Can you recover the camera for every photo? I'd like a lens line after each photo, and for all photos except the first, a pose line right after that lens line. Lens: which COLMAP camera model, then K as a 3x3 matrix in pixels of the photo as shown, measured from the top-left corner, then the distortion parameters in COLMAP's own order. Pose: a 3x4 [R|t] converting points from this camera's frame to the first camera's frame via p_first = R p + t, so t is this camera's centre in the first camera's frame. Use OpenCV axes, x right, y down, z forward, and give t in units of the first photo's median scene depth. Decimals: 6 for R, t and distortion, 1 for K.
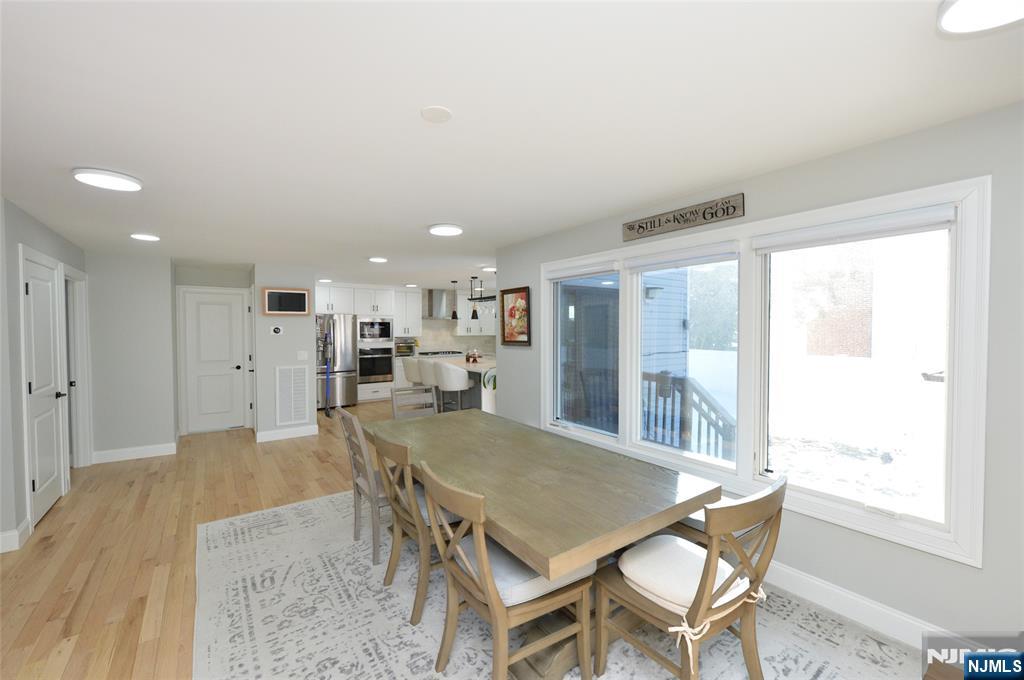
lens RADIAL K [[424.6, 0, 517.1], [0, 424.6, 333.6], [0, 0, 1]] dist [0.000304, 0.000049]
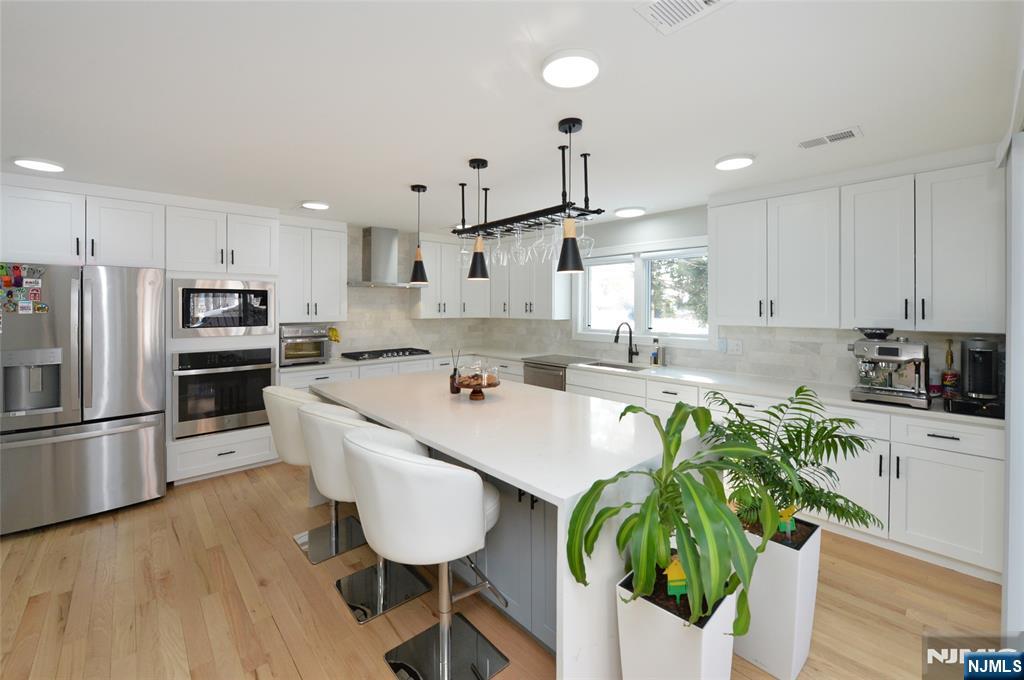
lens RADIAL K [[409.8, 0, 514.4], [0, 409.8, 303.6], [0, 0, 1]] dist [0.000187, 0.000034]
pose [[0.994623, 0.003226, 0.103515, -0.087938], [-0.001326, 0.999829, -0.018418, -0.005248], [-0.103557, 0.018181, 0.994457, 0.549017]]
